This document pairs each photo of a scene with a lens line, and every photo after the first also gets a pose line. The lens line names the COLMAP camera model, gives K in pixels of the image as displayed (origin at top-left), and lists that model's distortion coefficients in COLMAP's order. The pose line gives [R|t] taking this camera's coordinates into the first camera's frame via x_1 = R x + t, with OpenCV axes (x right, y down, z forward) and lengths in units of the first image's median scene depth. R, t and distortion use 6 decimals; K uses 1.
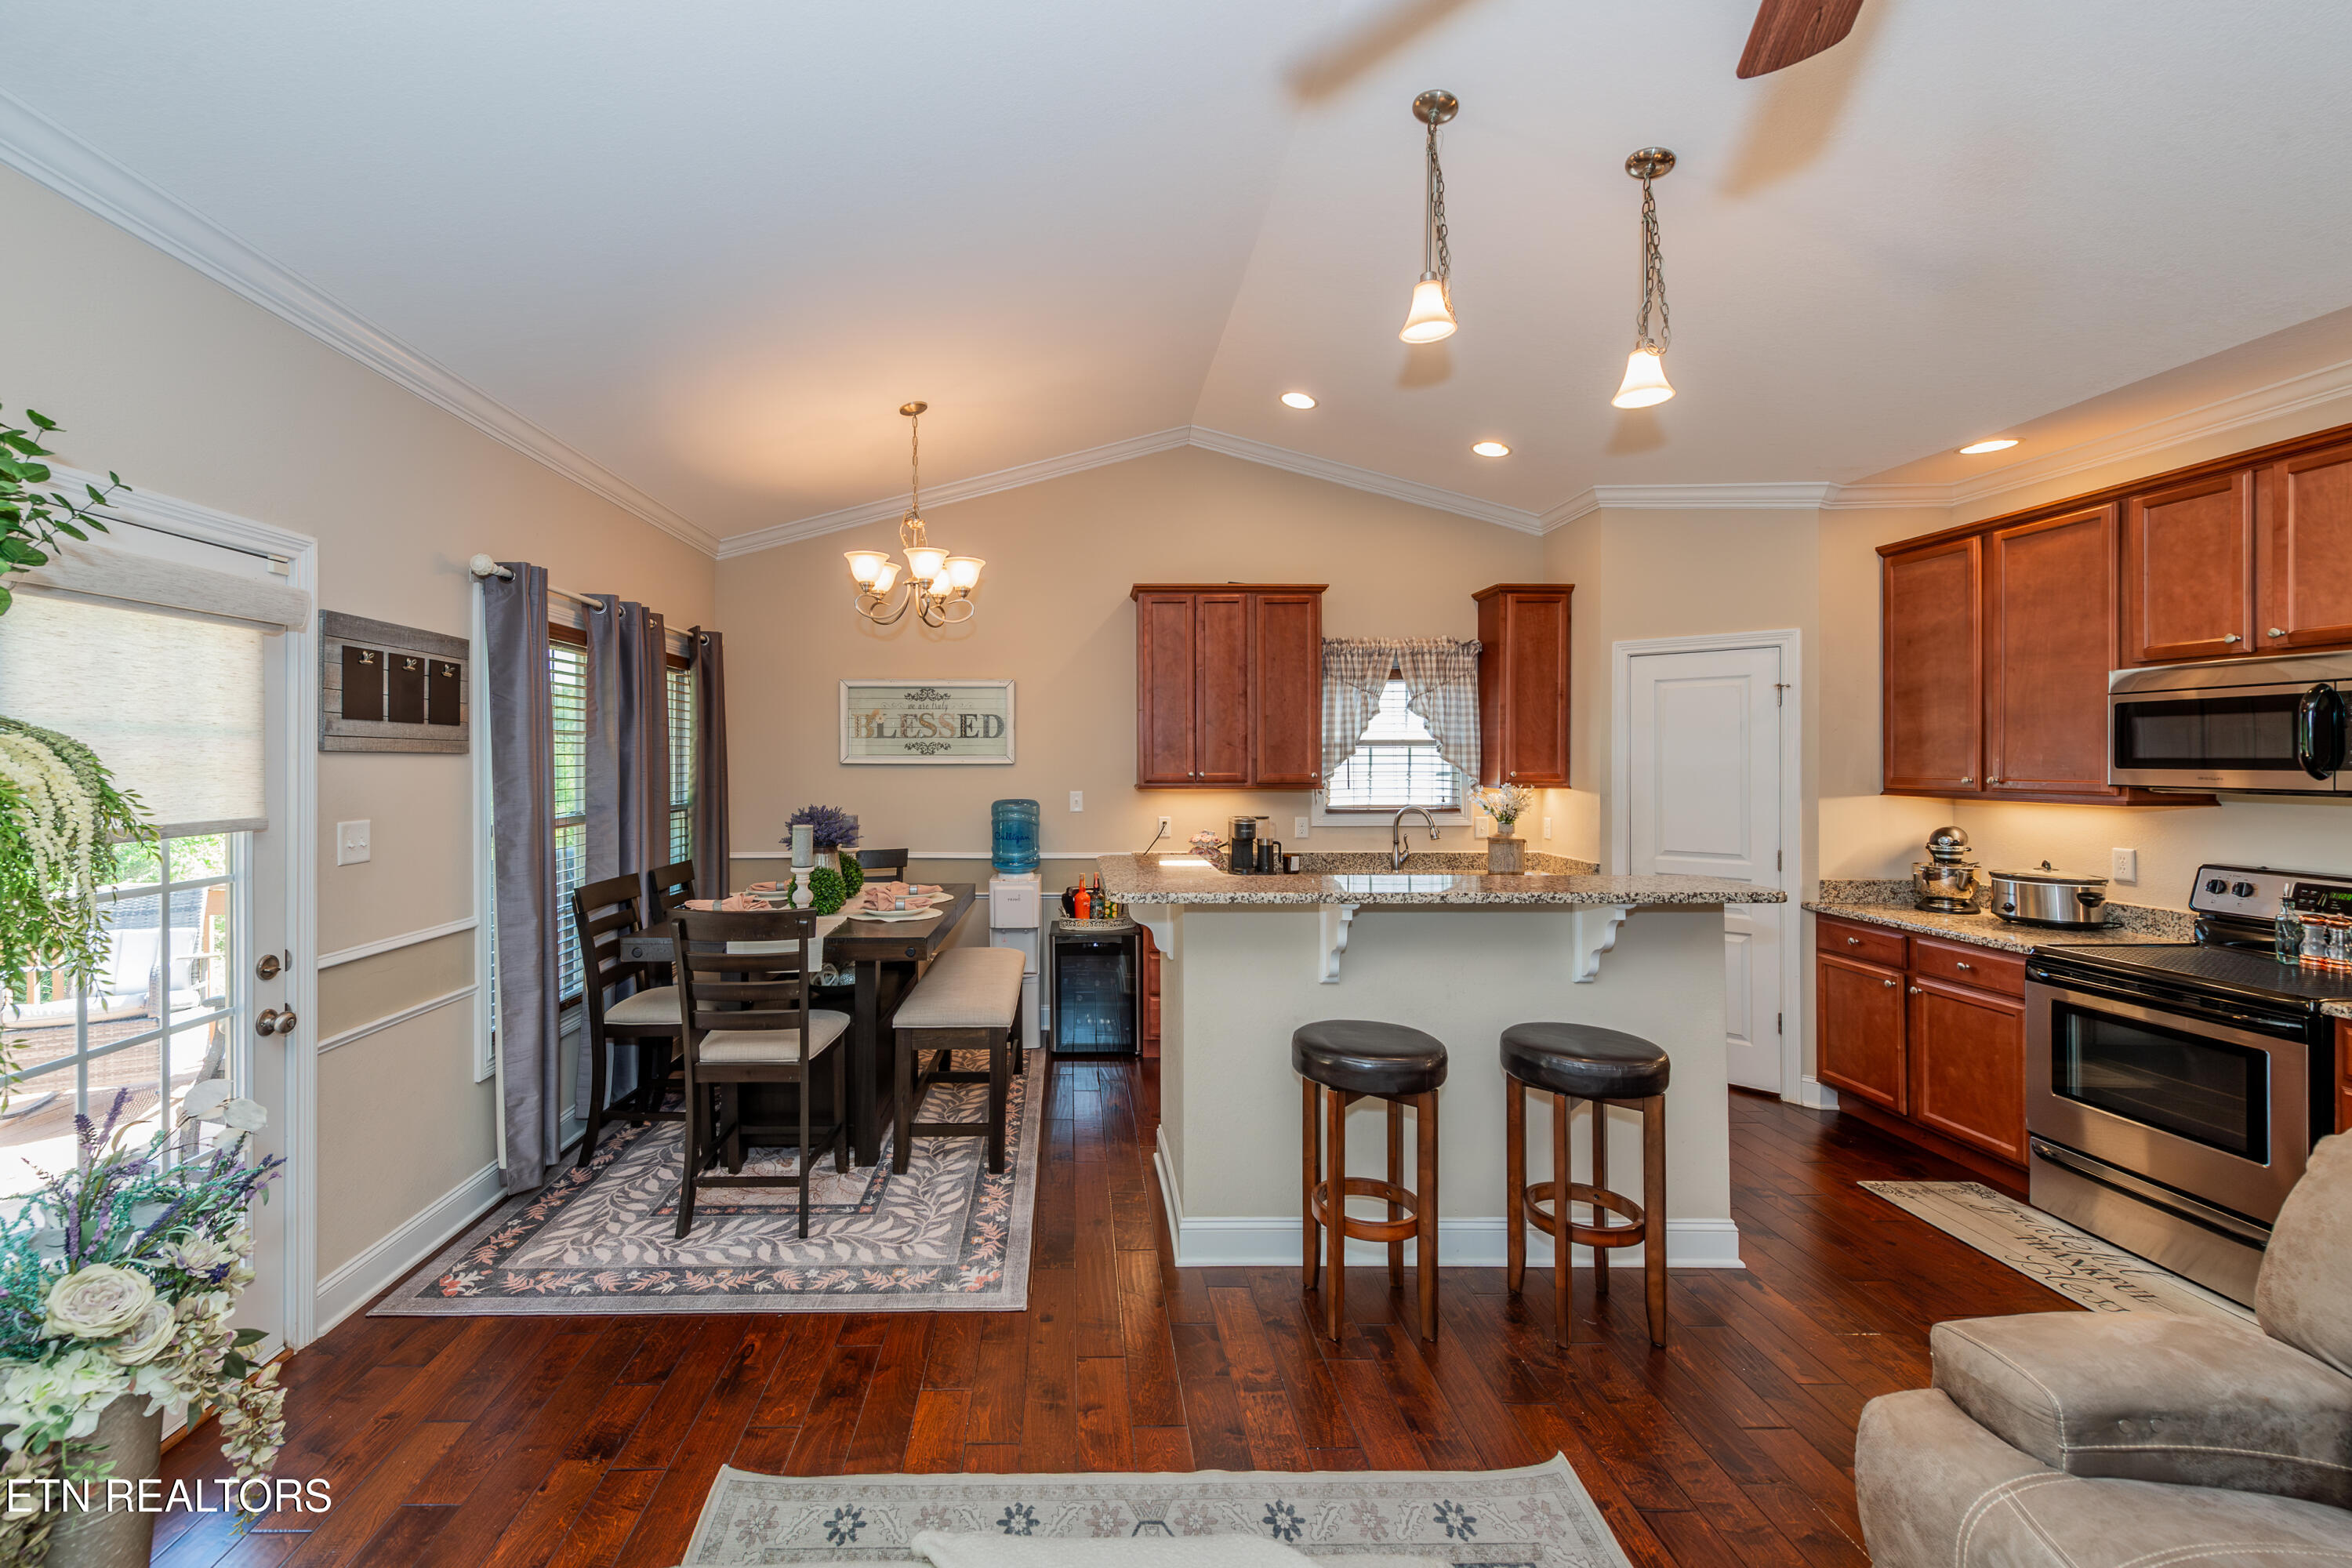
lens RADIAL K [[901.3, 0, 1092.5], [0, 901.3, 806.8], [0, 0, 1]] dist [0.015406, -0.005335]
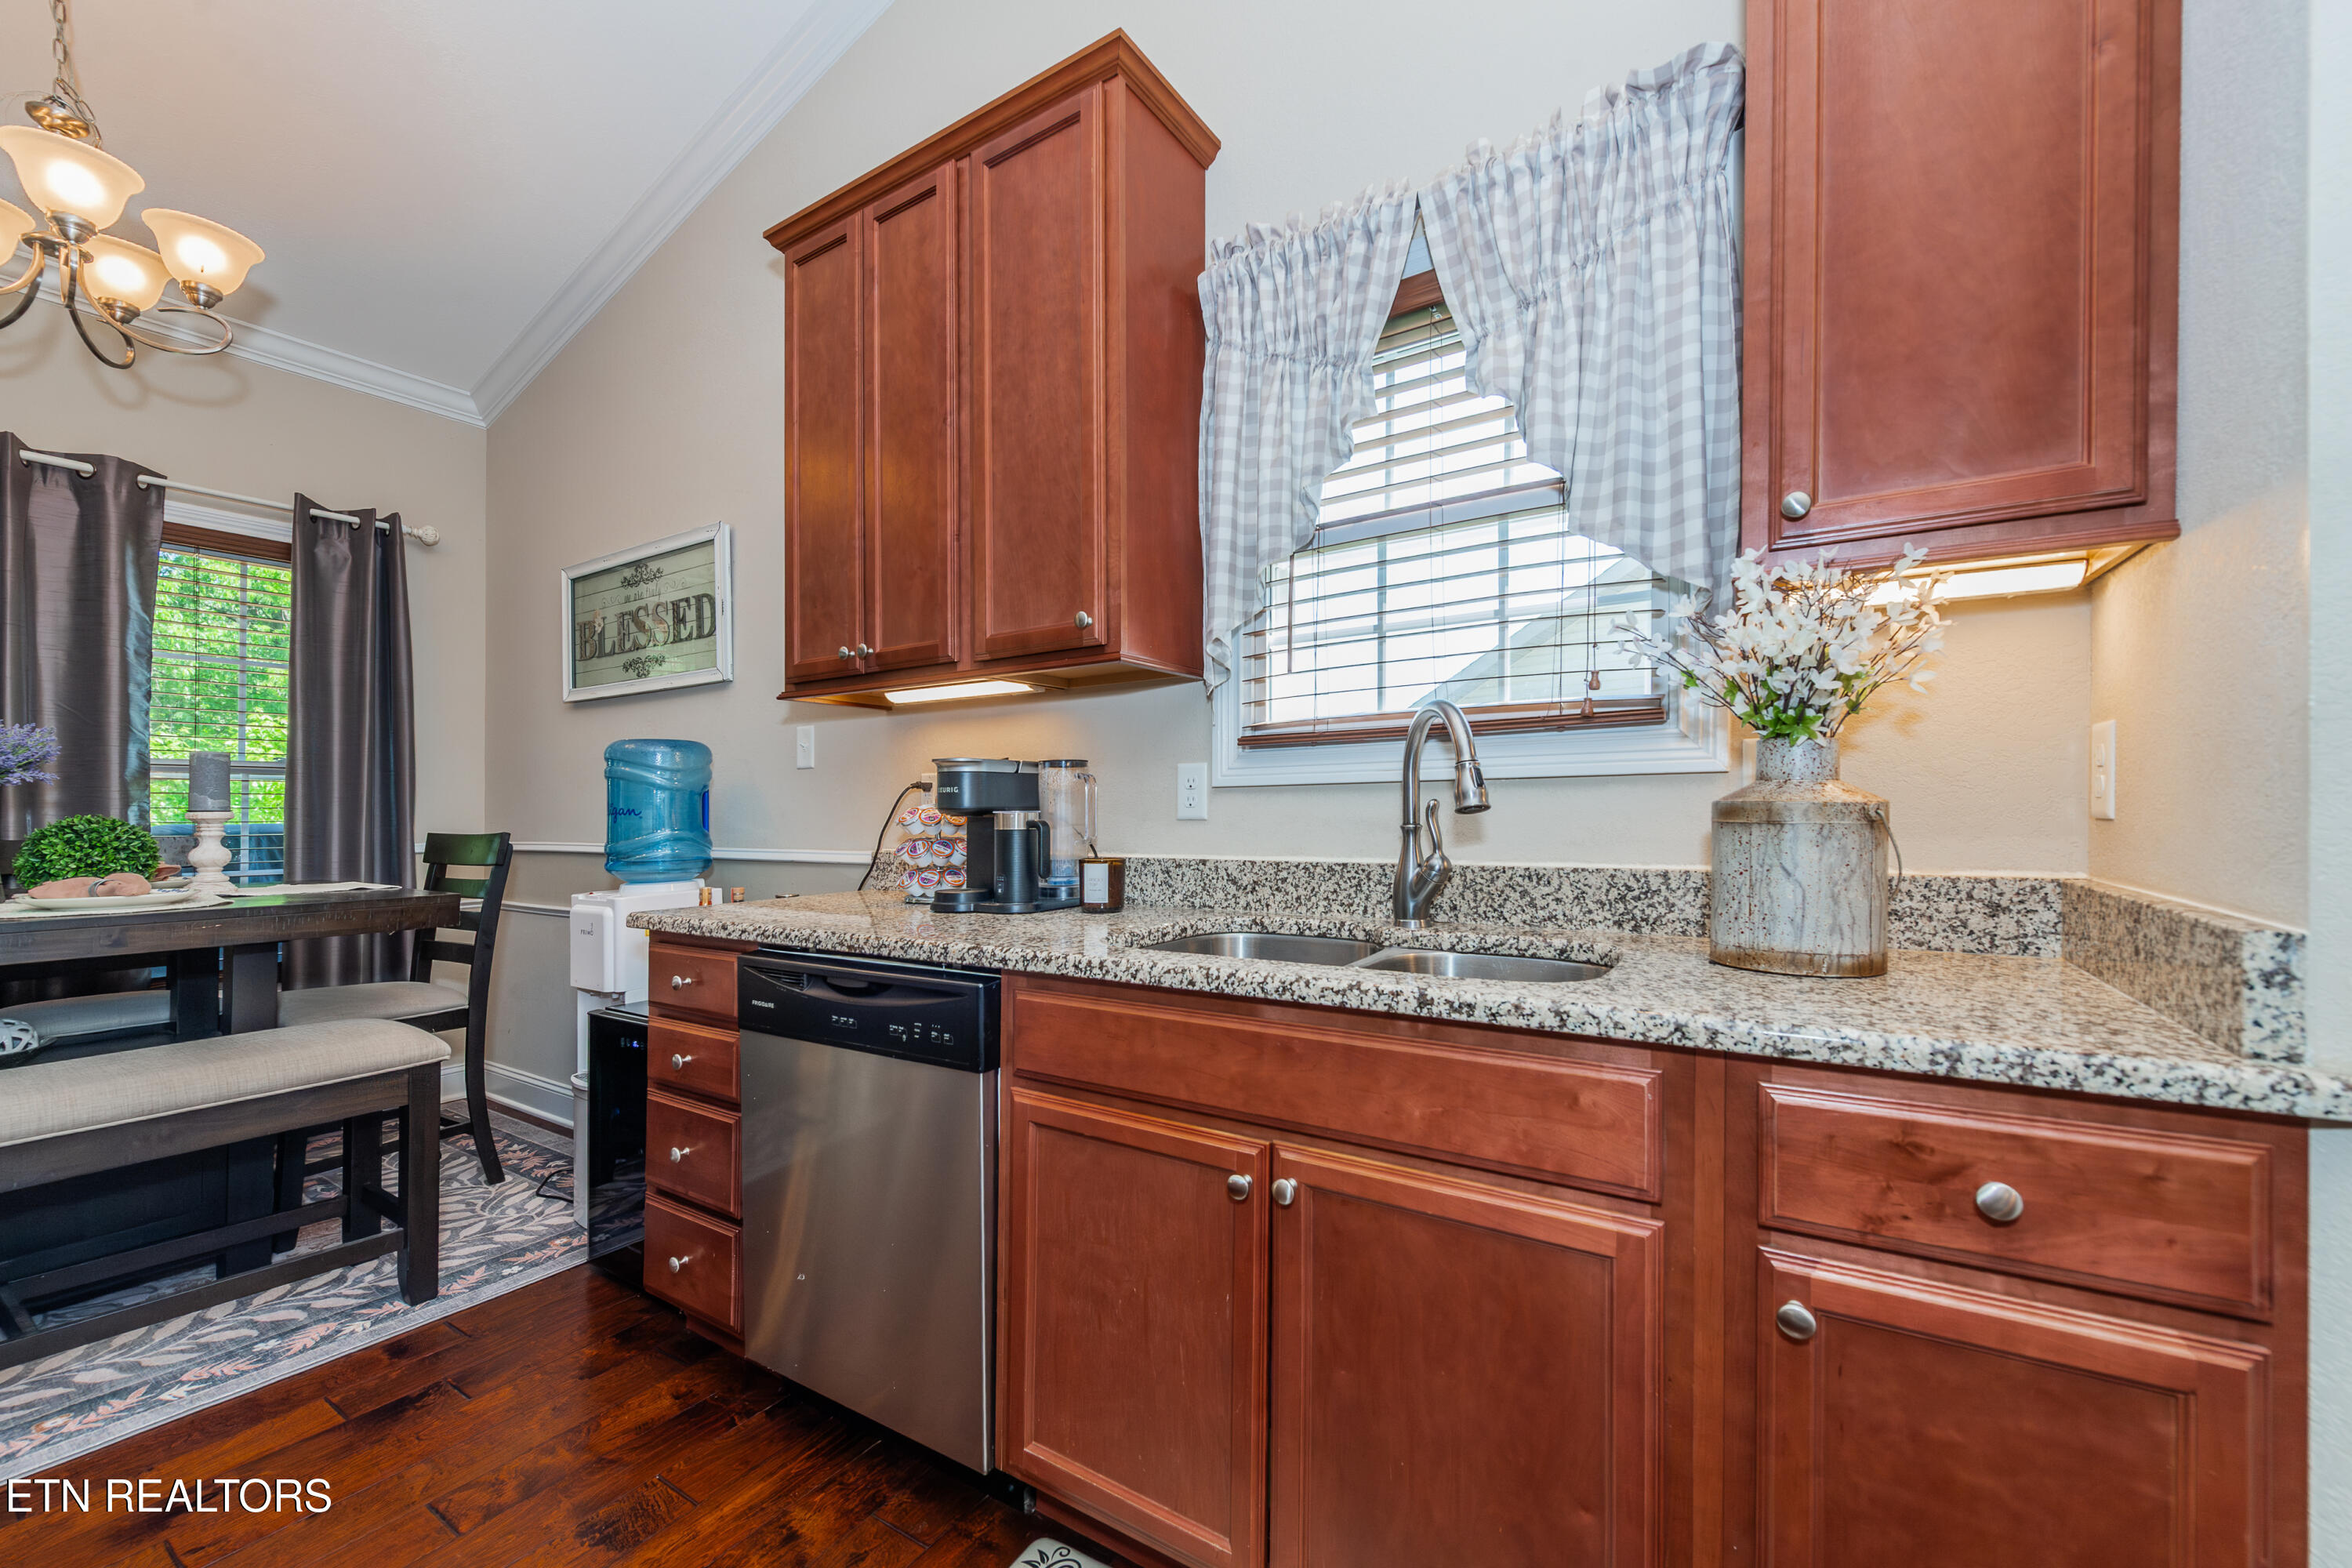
lens RADIAL K [[936.6, 0, 1180.7], [0, 936.6, 863.9], [0, 0, 1]] dist [0.001430, 0.000050]
pose [[0.827950, 0.022432, -0.560353, 0.595624], [-0.012667, 0.999693, 0.021304, 0.060164], [0.560659, -0.010540, 0.827980, 0.914522]]
